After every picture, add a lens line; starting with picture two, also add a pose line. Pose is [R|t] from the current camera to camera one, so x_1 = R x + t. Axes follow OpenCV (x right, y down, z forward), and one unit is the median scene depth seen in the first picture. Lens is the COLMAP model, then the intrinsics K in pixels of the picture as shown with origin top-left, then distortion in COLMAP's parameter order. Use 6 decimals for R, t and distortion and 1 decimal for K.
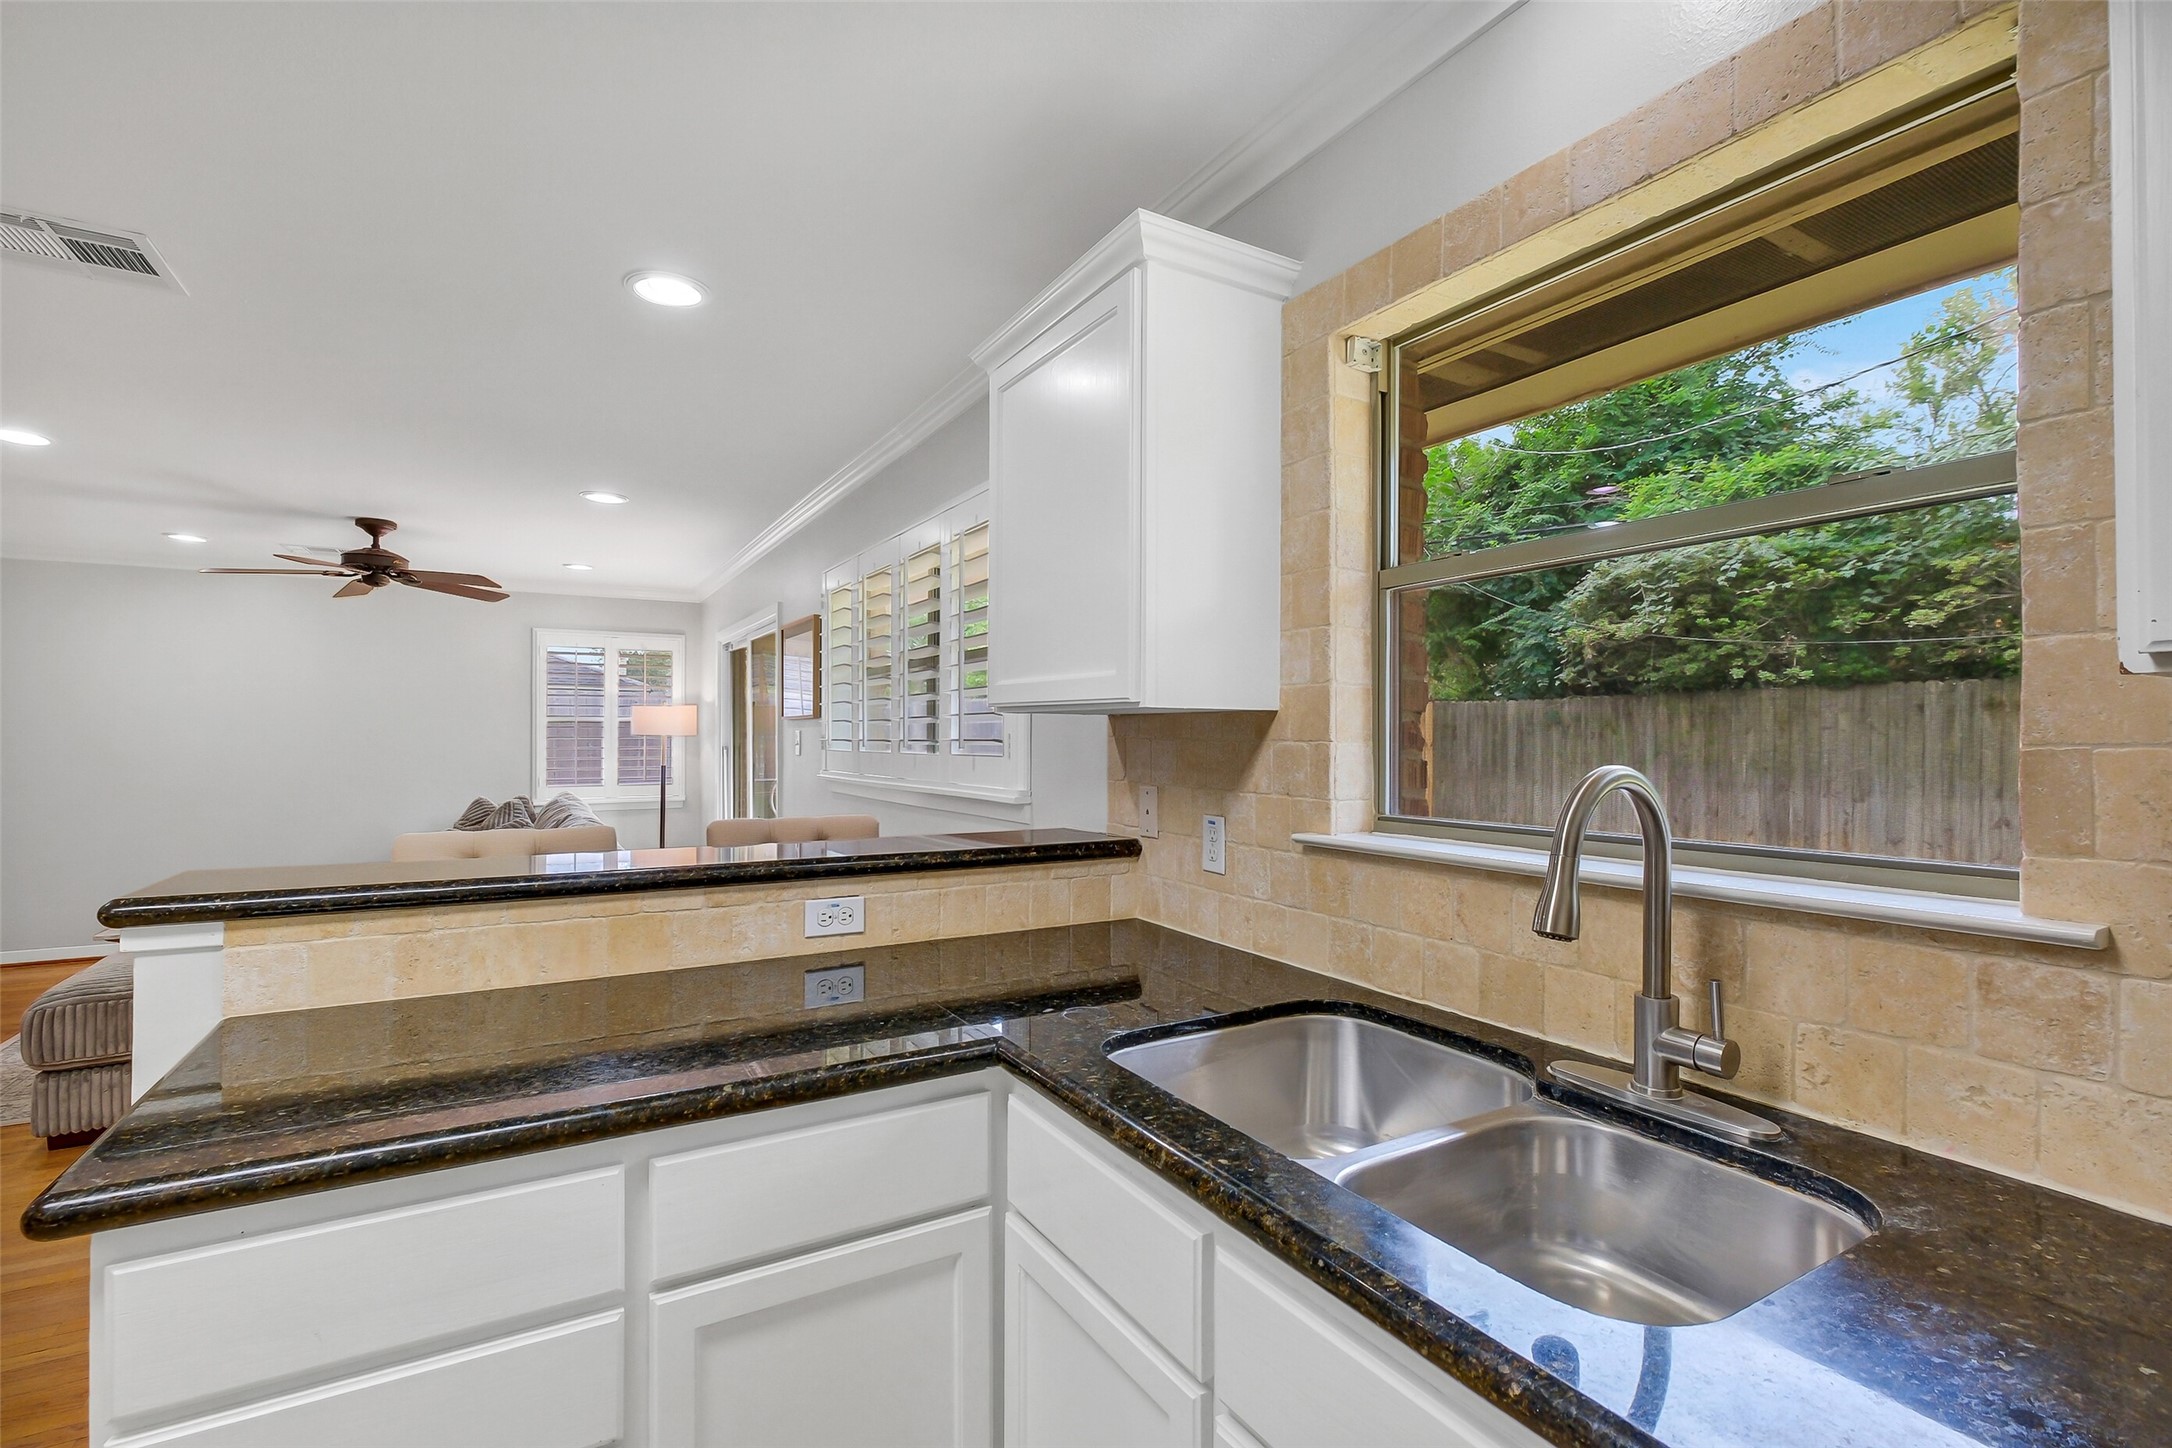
lens RADIAL K [[958.5, 0, 1096.0], [0, 958.5, 738.6], [0, 0, 1]] dist [-0.002370, 0.000074]
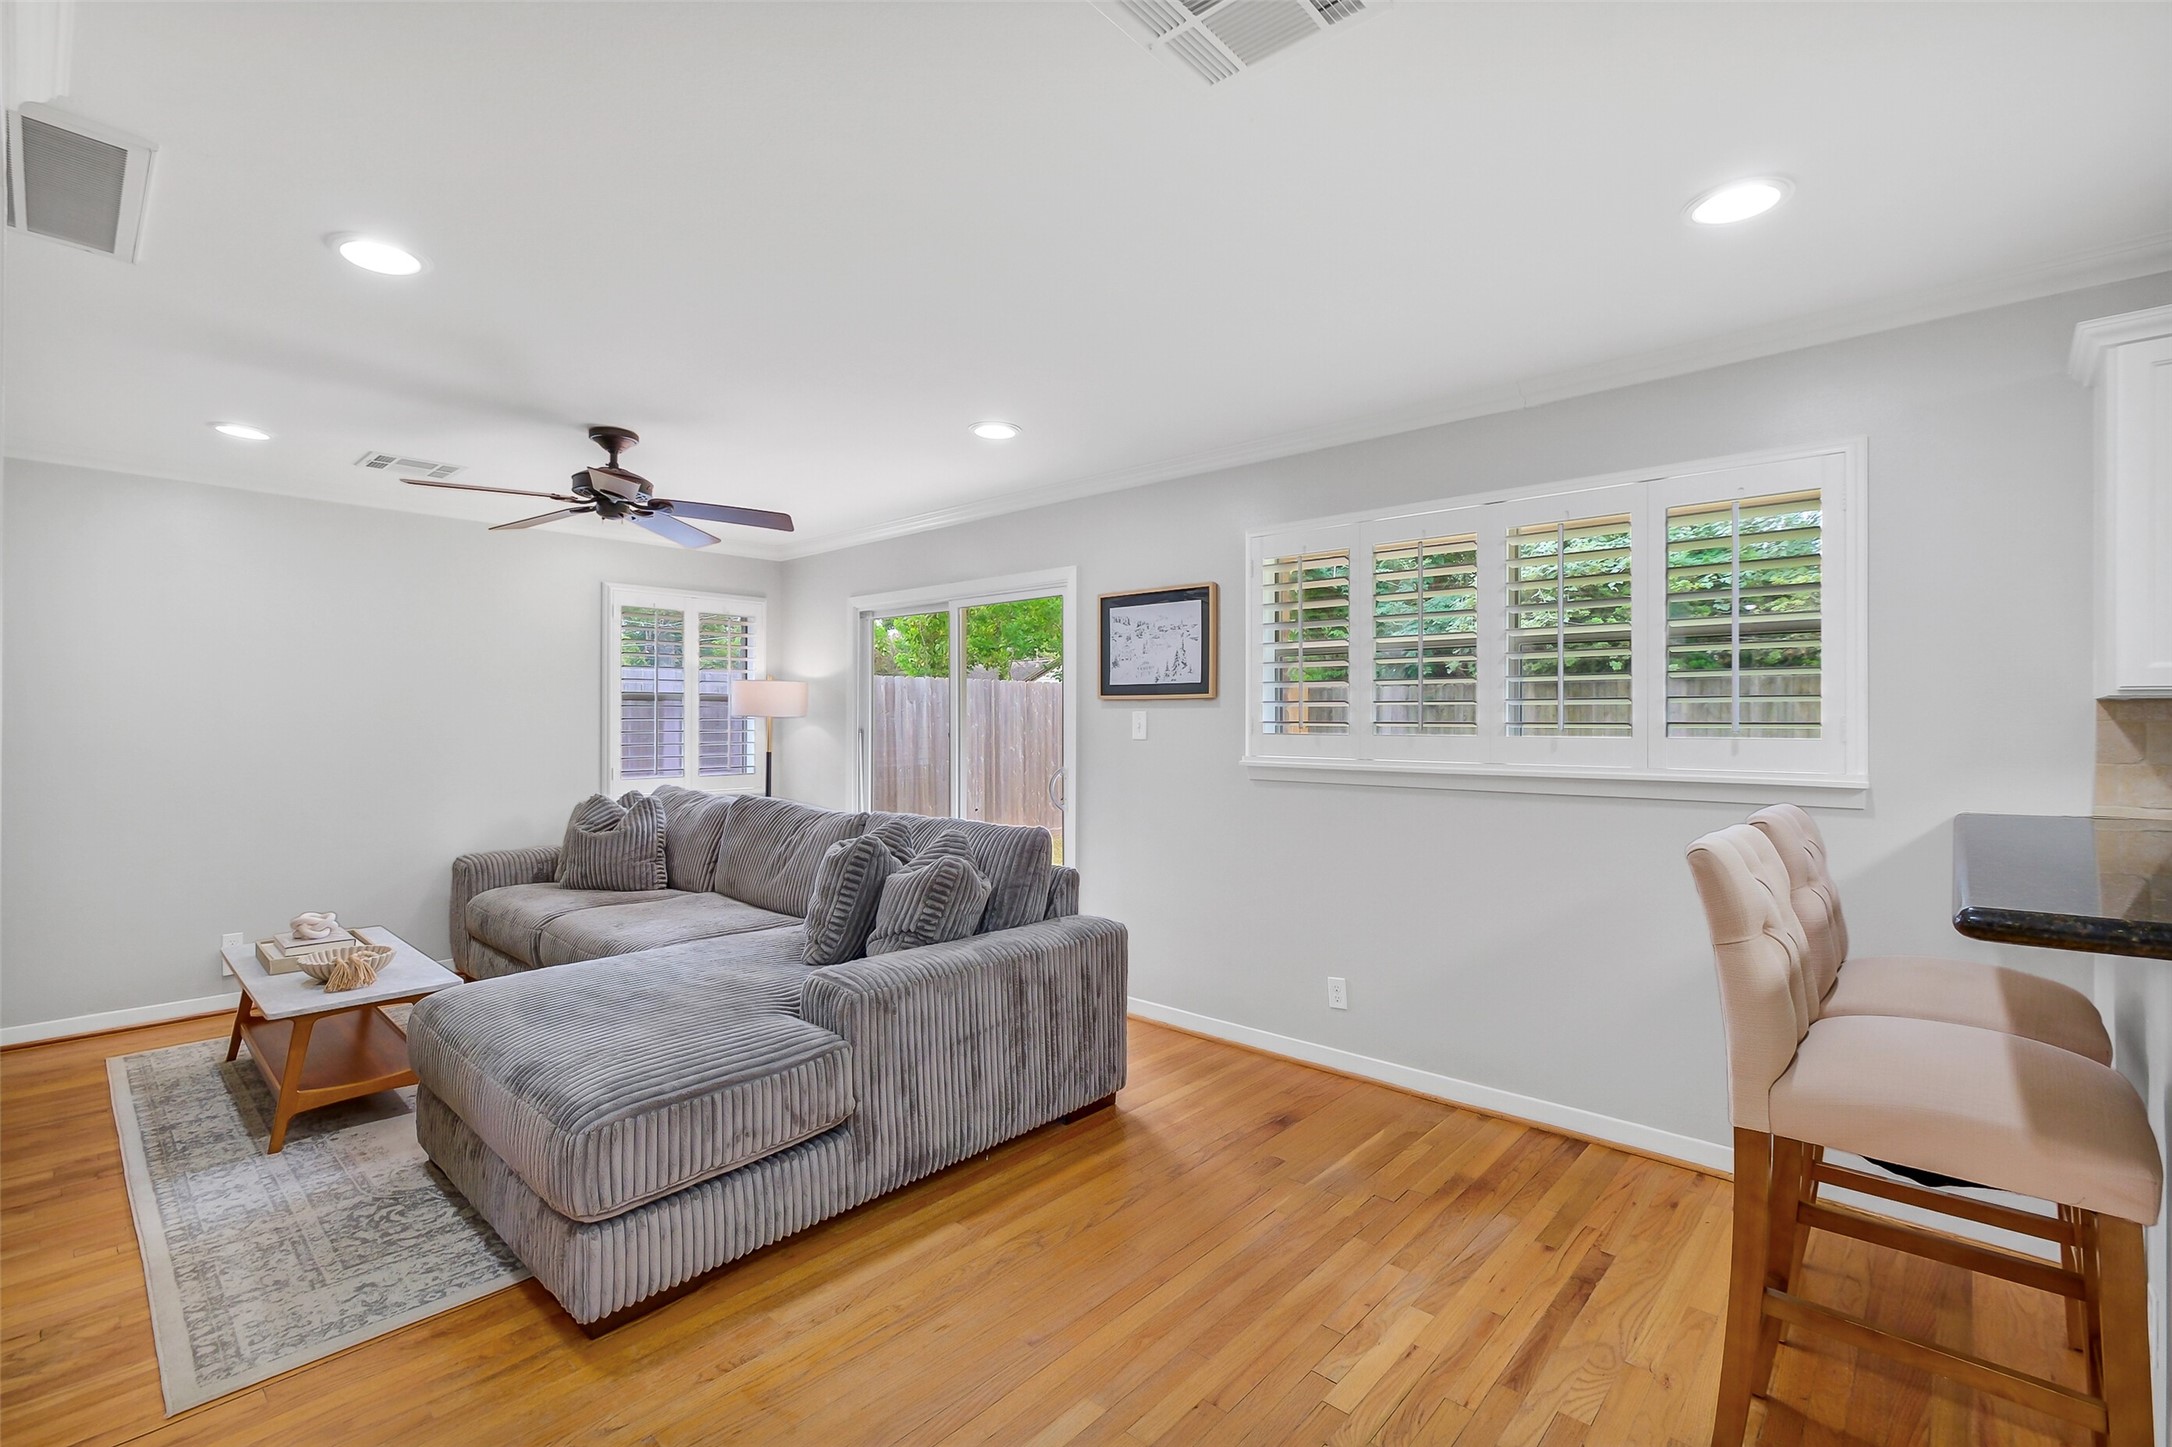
lens RADIAL K [[958.5, 0, 1095.0], [0, 958.5, 713.8], [0, 0, 1]] dist [-0.002370, 0.000074]
pose [[0.955318, 0.003860, 0.295553, -1.466278], [-0.001731, 0.999971, -0.007467, 0.000733], [-0.295573, 0.006622, 0.955297, 0.397233]]
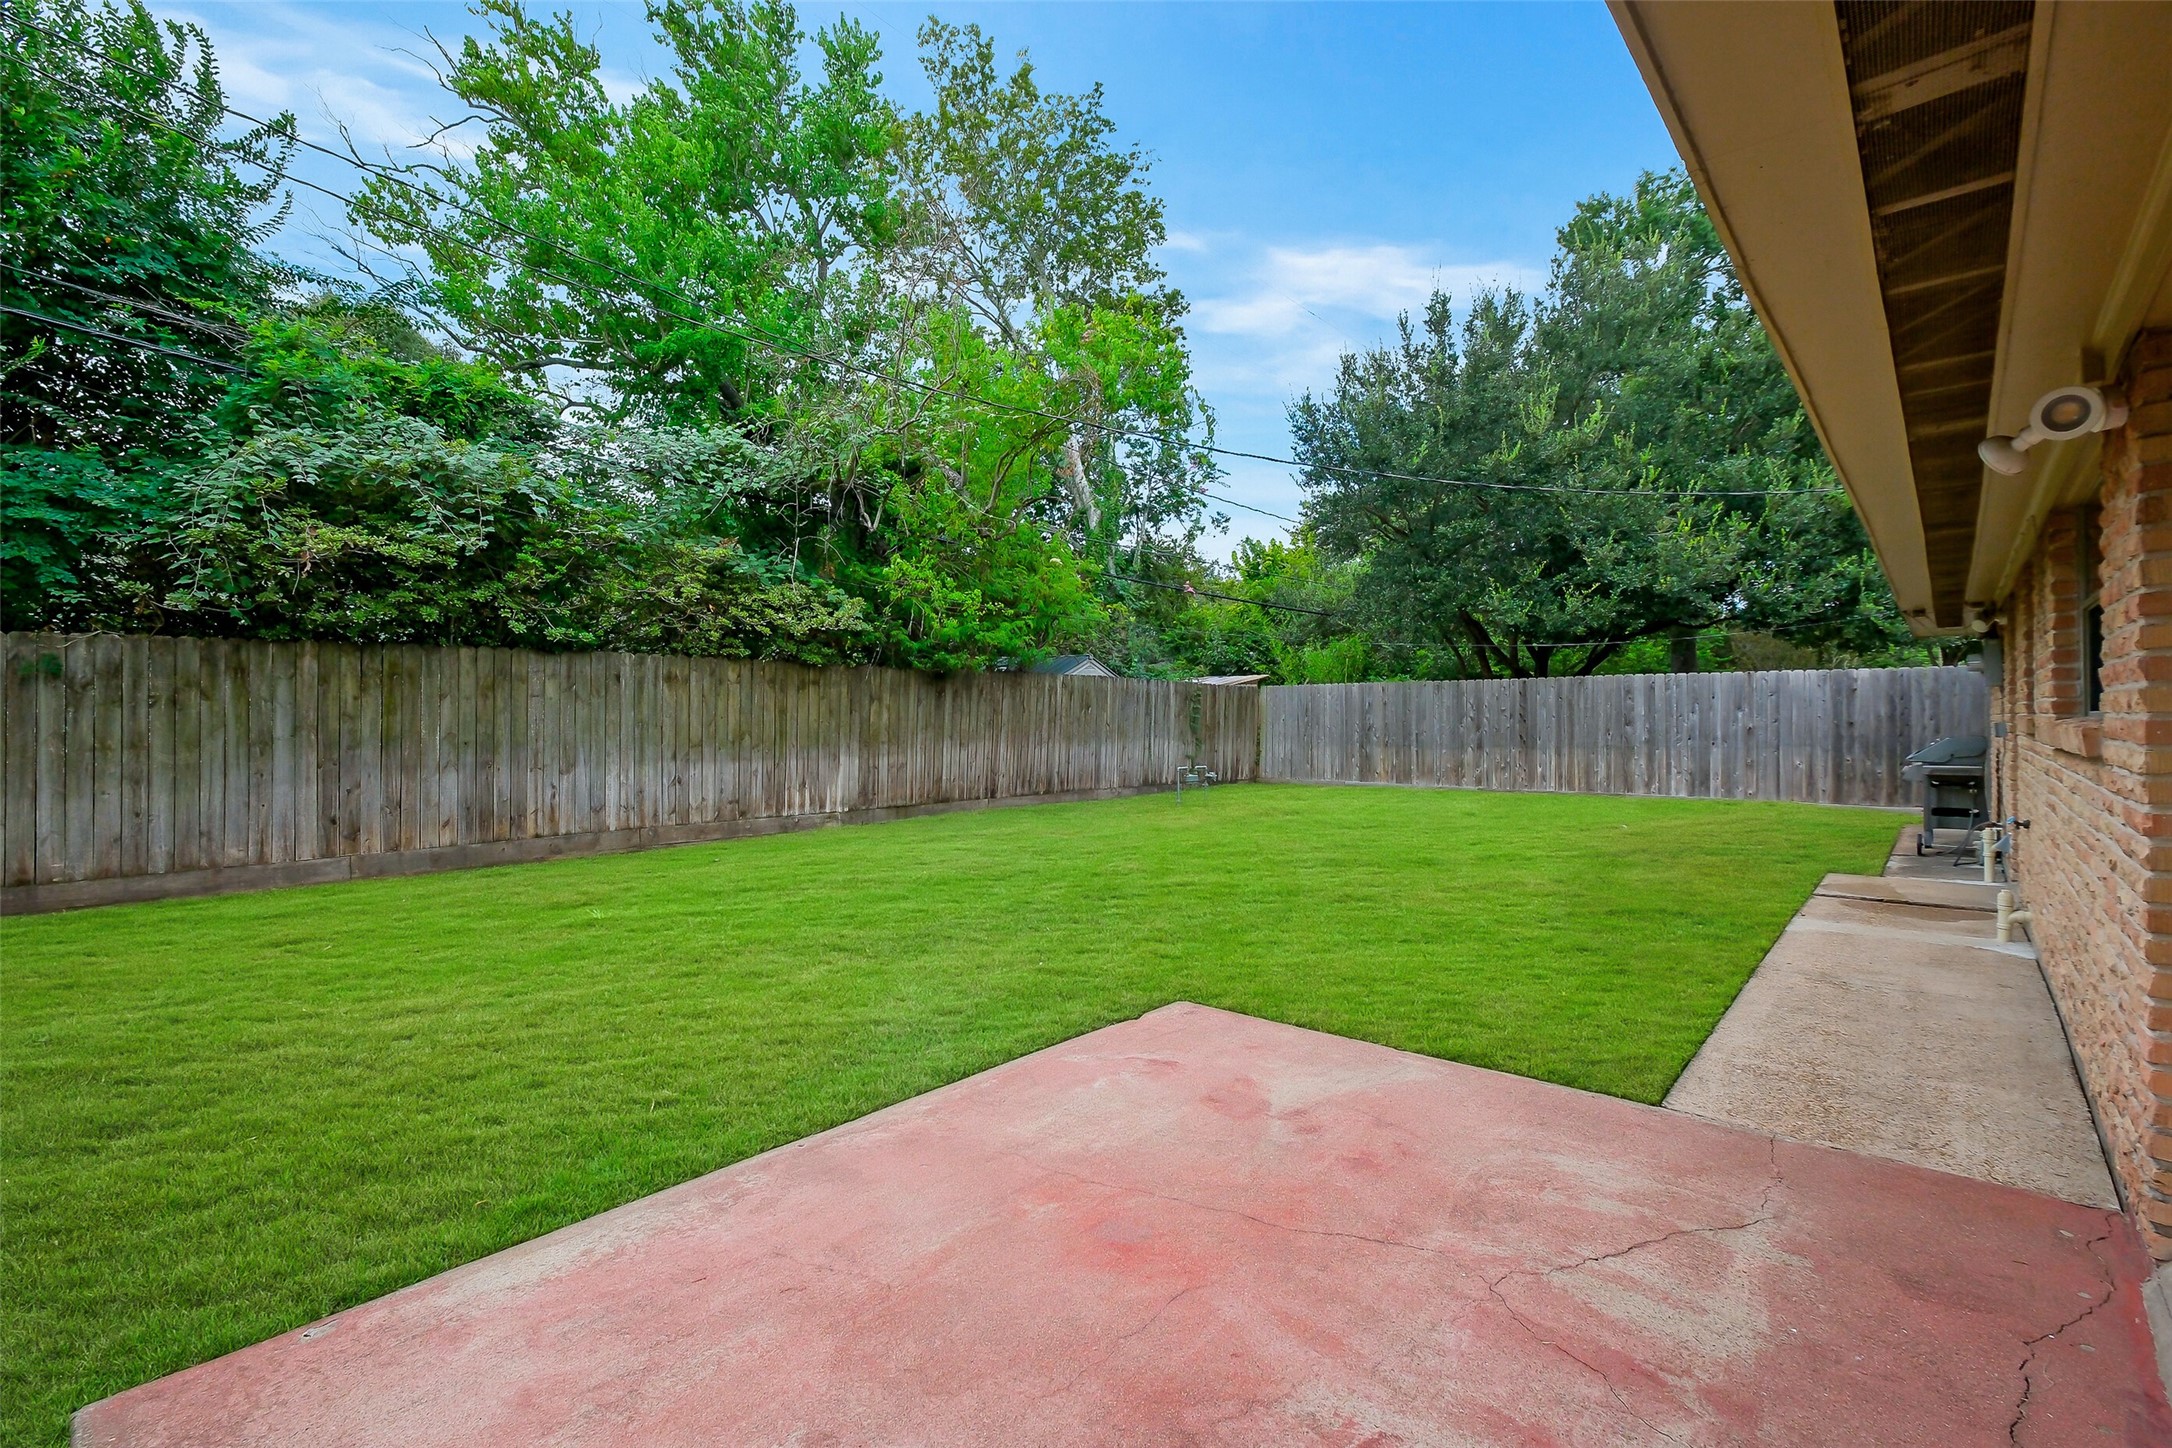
lens RADIAL K [[958.5, 0, 1079.4], [0, 958.5, 720.0], [0, 0, 1]] dist [-0.002370, 0.000074]
pose [[-0.280028, 0.006407, 0.959971, -1.324697], [0.014046, 0.999898, -0.002576, 0.113559], [-0.959889, 0.012762, -0.280089, 3.975185]]
